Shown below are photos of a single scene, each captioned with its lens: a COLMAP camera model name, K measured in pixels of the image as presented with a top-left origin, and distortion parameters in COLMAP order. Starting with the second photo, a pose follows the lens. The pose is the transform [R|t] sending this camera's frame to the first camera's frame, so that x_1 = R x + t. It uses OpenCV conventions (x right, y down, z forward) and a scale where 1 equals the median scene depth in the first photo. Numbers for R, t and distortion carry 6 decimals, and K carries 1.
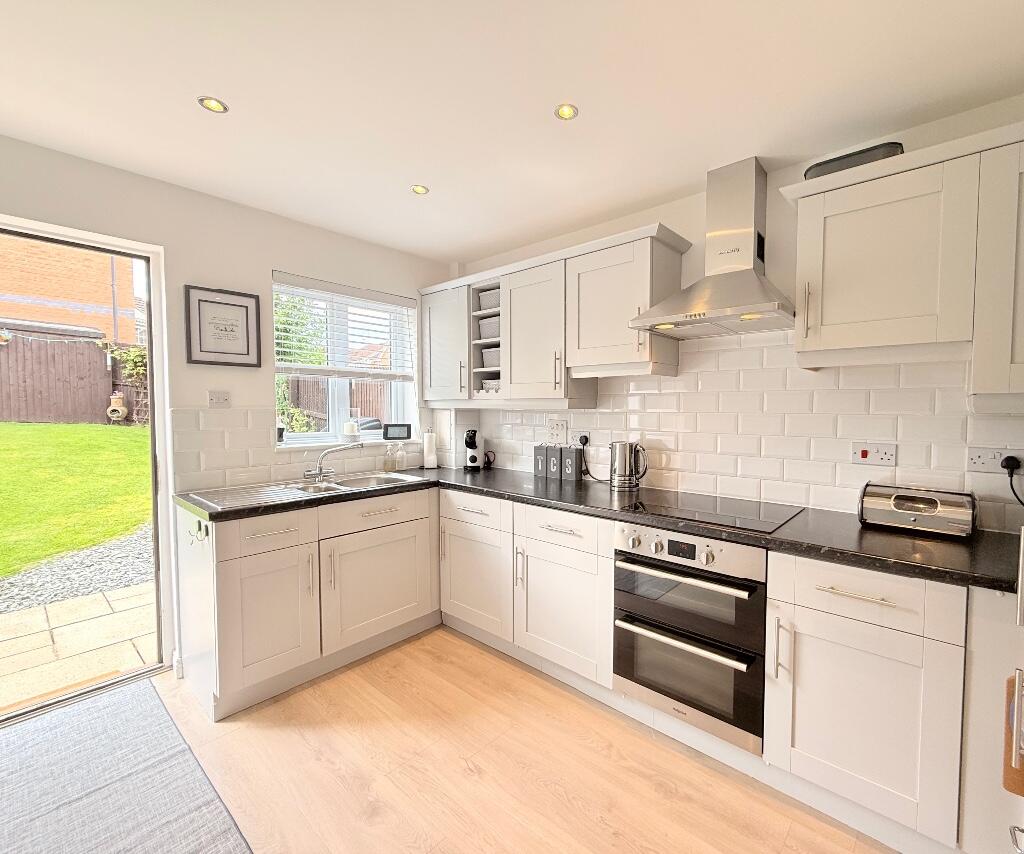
lens RADIAL K [[457.8, 0, 567.6], [0, 457.8, 428.1], [0, 0, 1]] dist [0.000278, -0.000027]
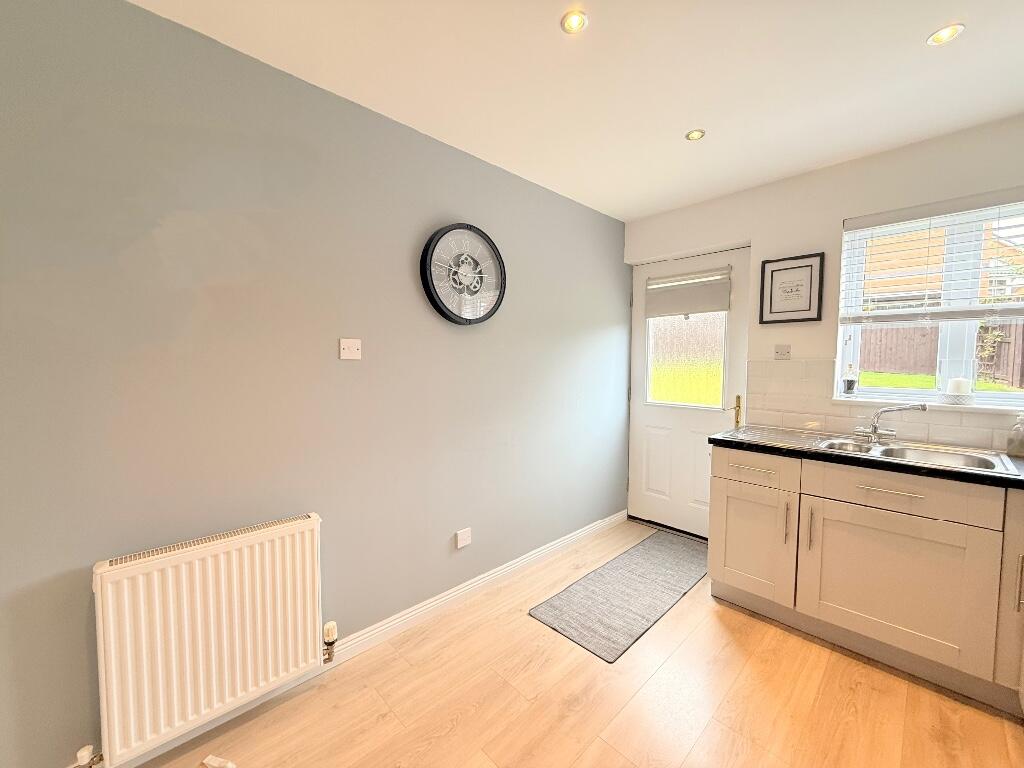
lens RADIAL K [[406.4, 0, 510.9], [0, 406.4, 384.4], [0, 0, 1]] dist [-0.000724, 0.000031]
pose [[-0.125387, 0.060195, -0.990280, 0.352658], [-0.049302, 0.996546, 0.066818, -0.014853], [0.990882, 0.057201, -0.121987, 0.427963]]
